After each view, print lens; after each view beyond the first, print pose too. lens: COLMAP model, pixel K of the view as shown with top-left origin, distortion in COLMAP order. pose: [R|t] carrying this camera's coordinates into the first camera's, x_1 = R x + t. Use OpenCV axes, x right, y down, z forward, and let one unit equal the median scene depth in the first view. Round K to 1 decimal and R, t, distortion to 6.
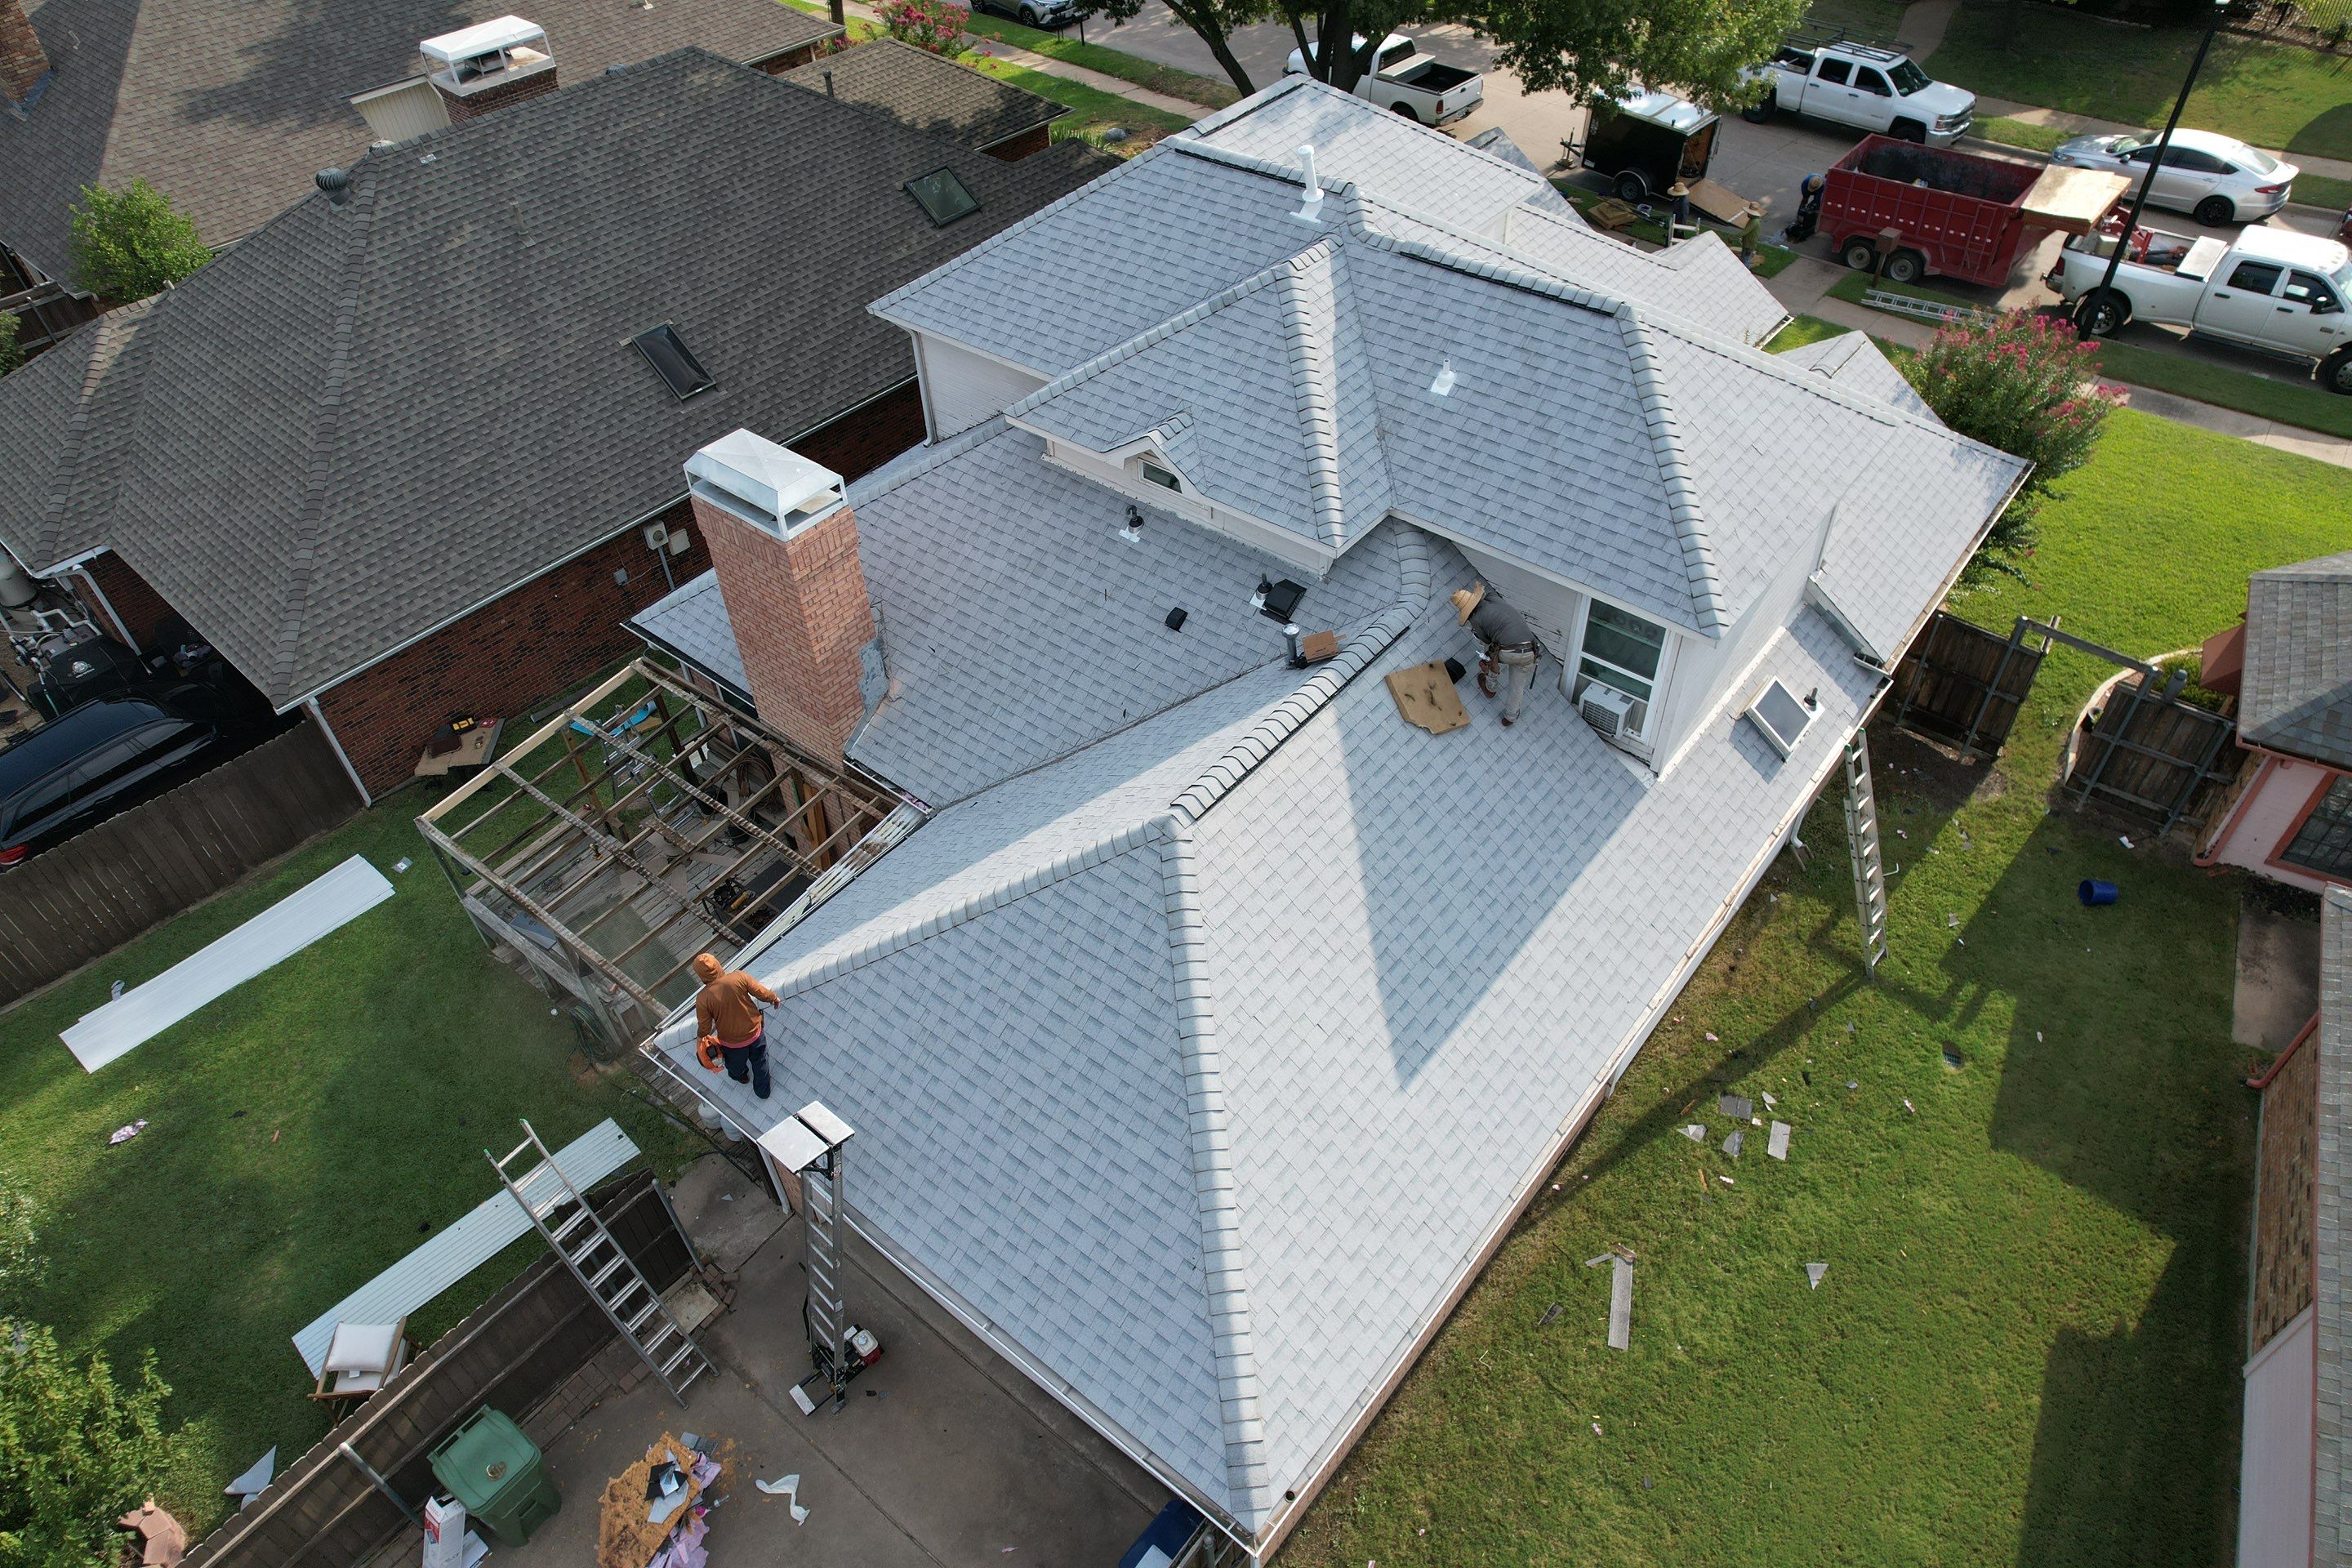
lens RADIAL K [[1500.0, 0, 1176.0], [0, 1500.0, 784.0], [0, 0, 1]] dist [-0.064348, 0.059470]
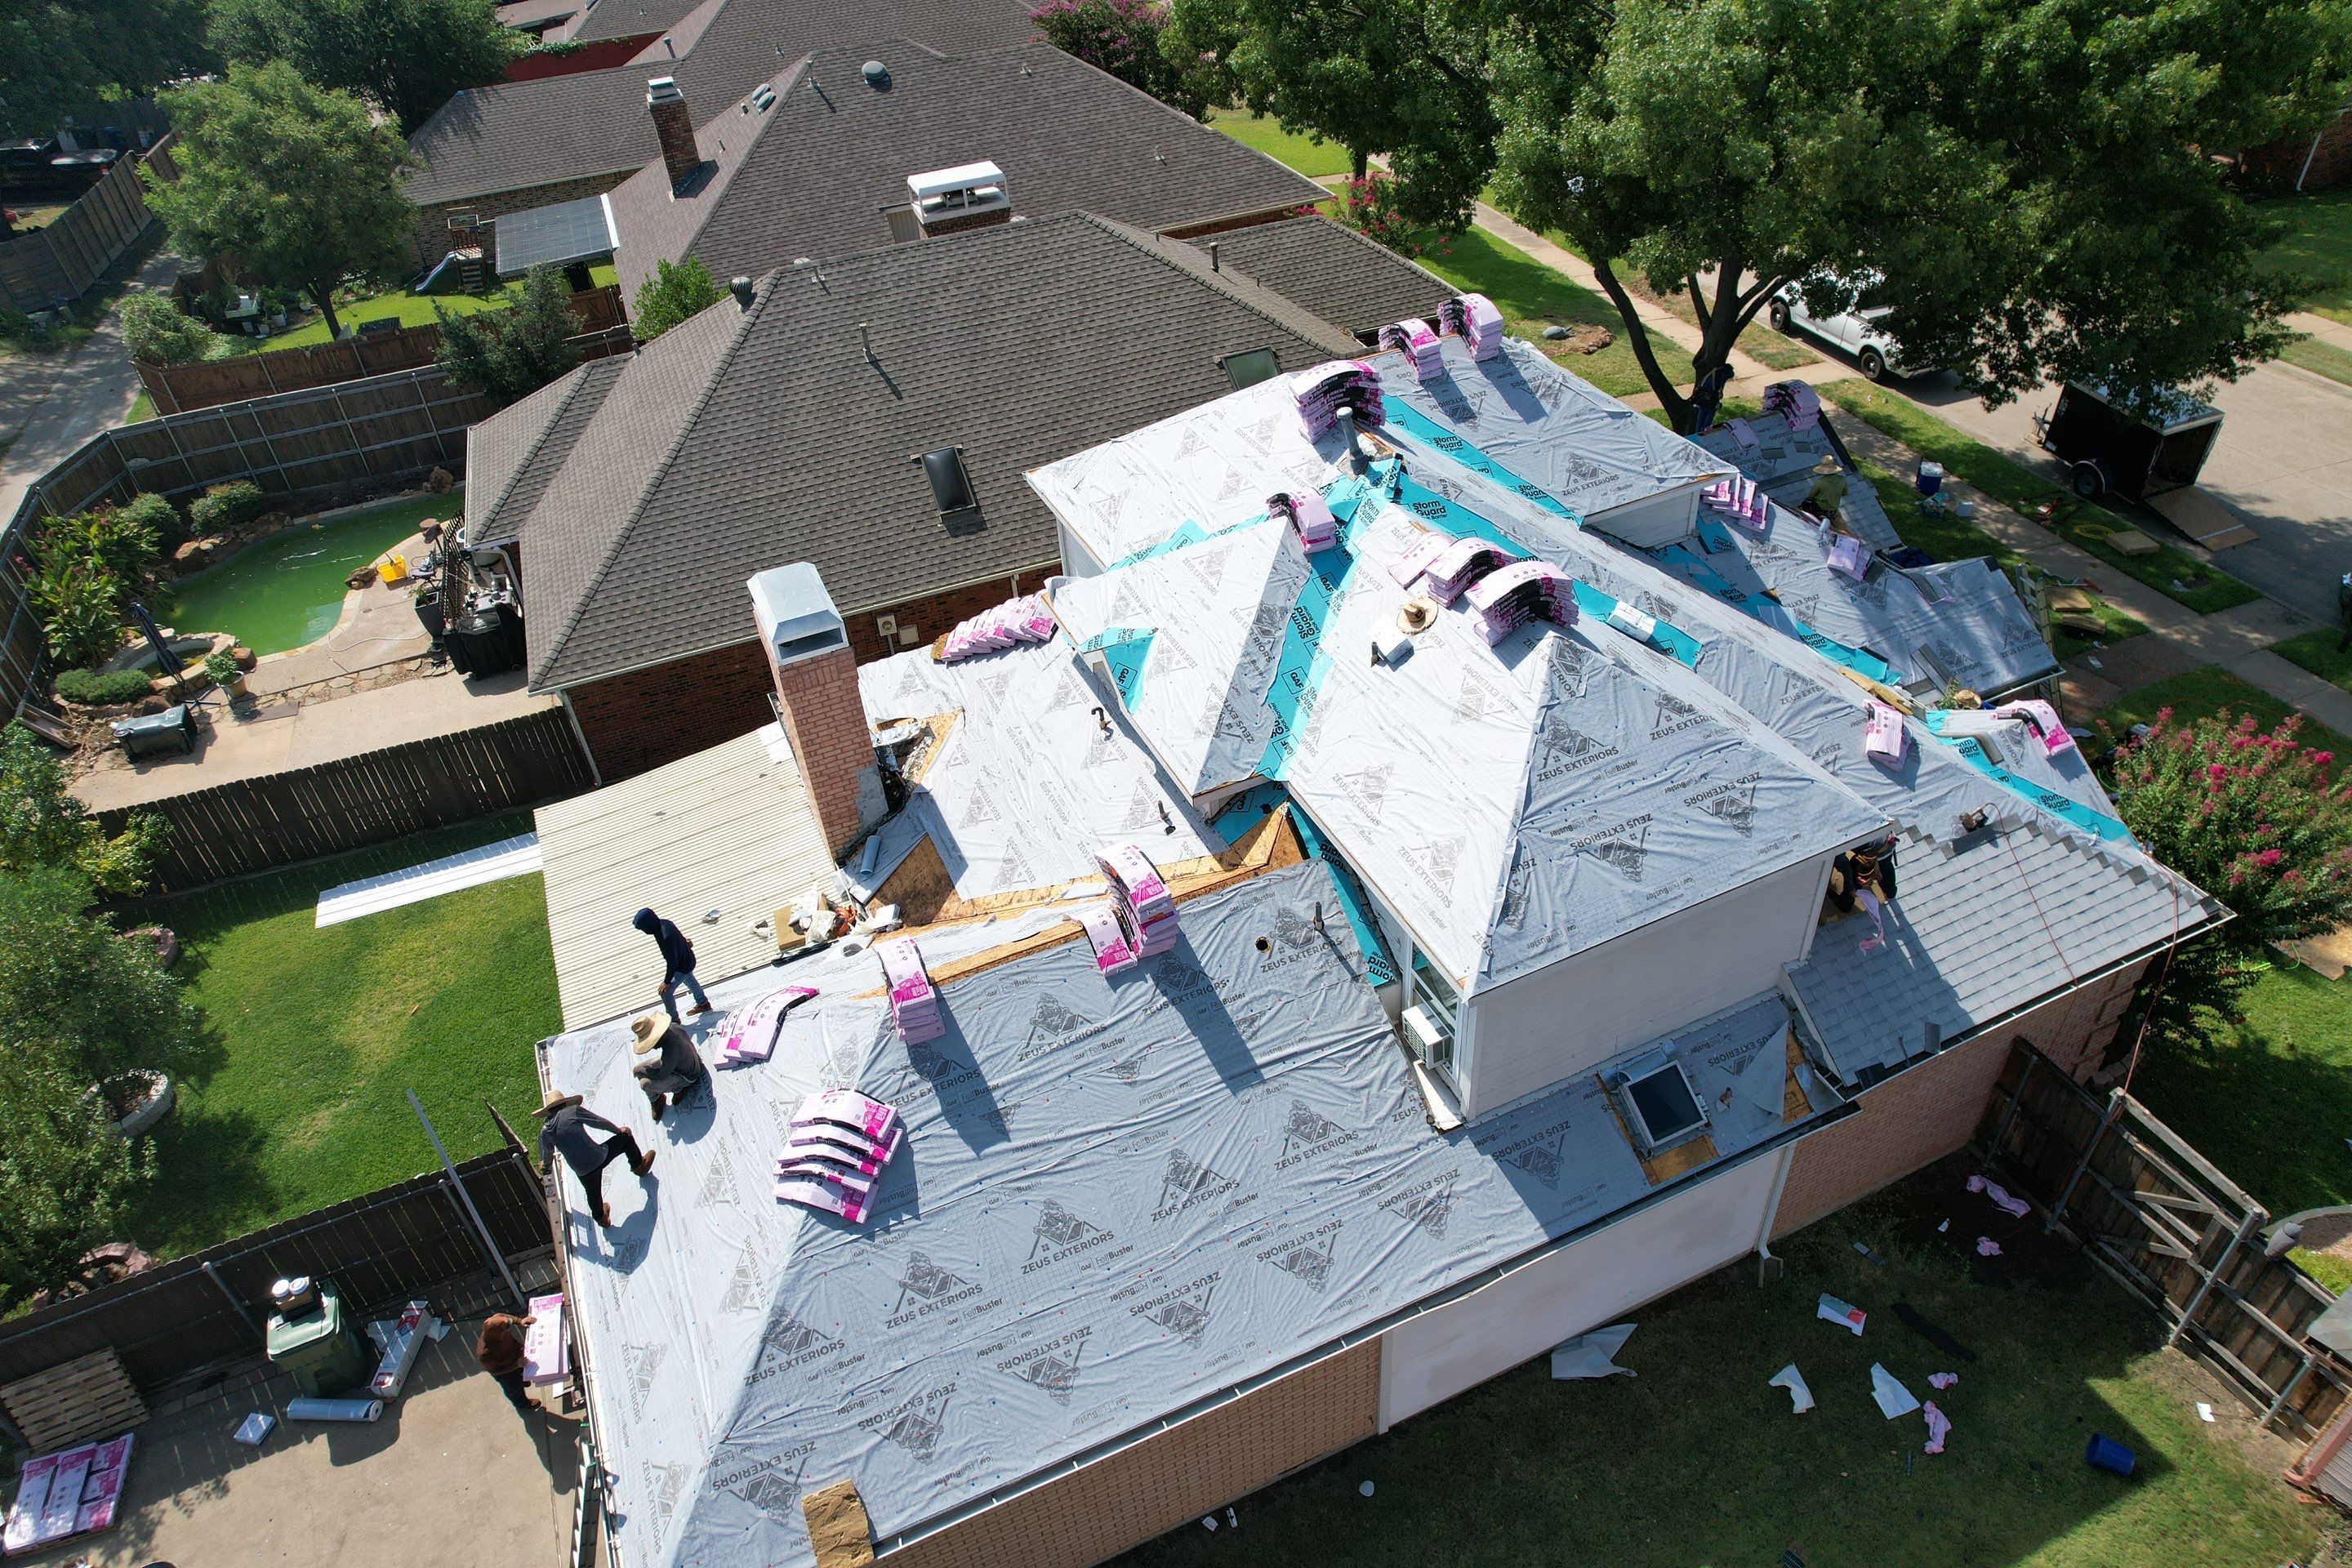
lens RADIAL K [[1500.0, 0, 1176.0], [0, 1500.0, 784.0], [0, 0, 1]] dist [-0.064348, 0.059470]
pose [[0.895040, 0.262712, -0.360398, 0.312786], [-0.287824, 0.957536, -0.016807, -0.100455], [0.340678, 0.118774, 0.932647, 0.023564]]
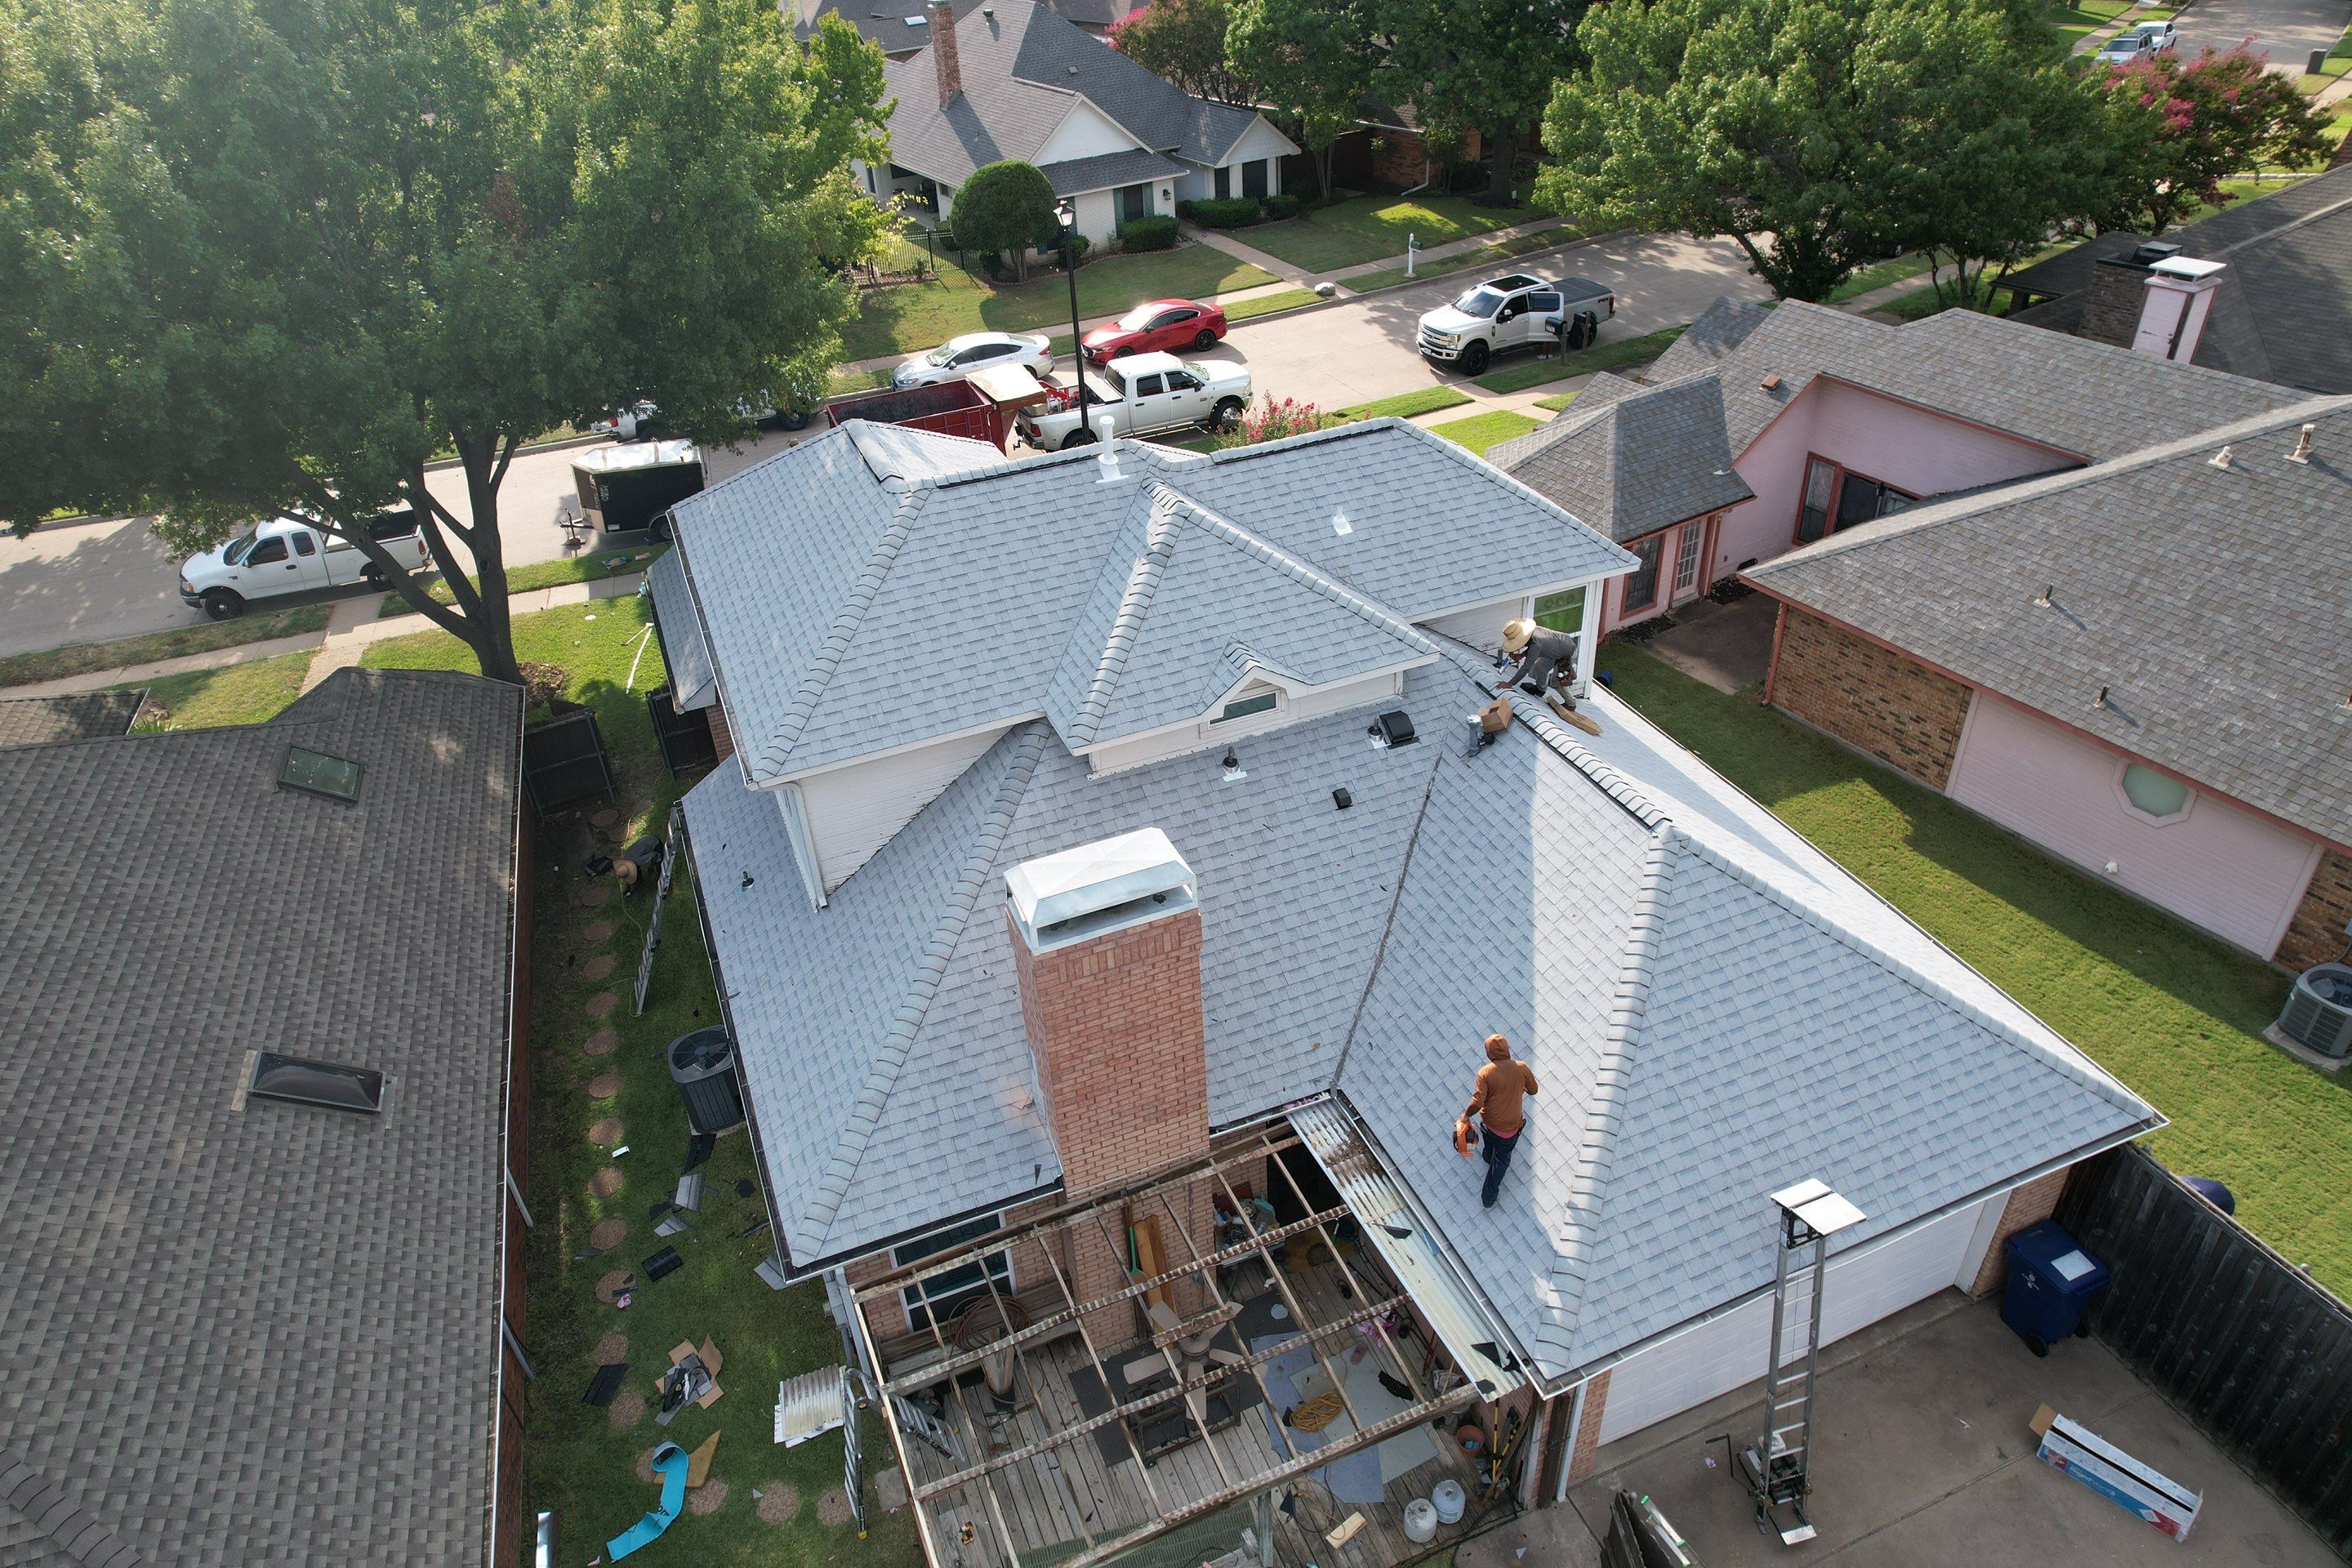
lens RADIAL K [[1500.0, 0, 1176.0], [0, 1500.0, 784.0], [0, 0, 1]] dist [-0.064348, 0.059470]
pose [[0.480031, -0.479041, 0.734909, -0.632917], [0.631733, 0.770026, 0.089293, -0.217500], [-0.608674, 0.421402, 0.672262, 0.256349]]
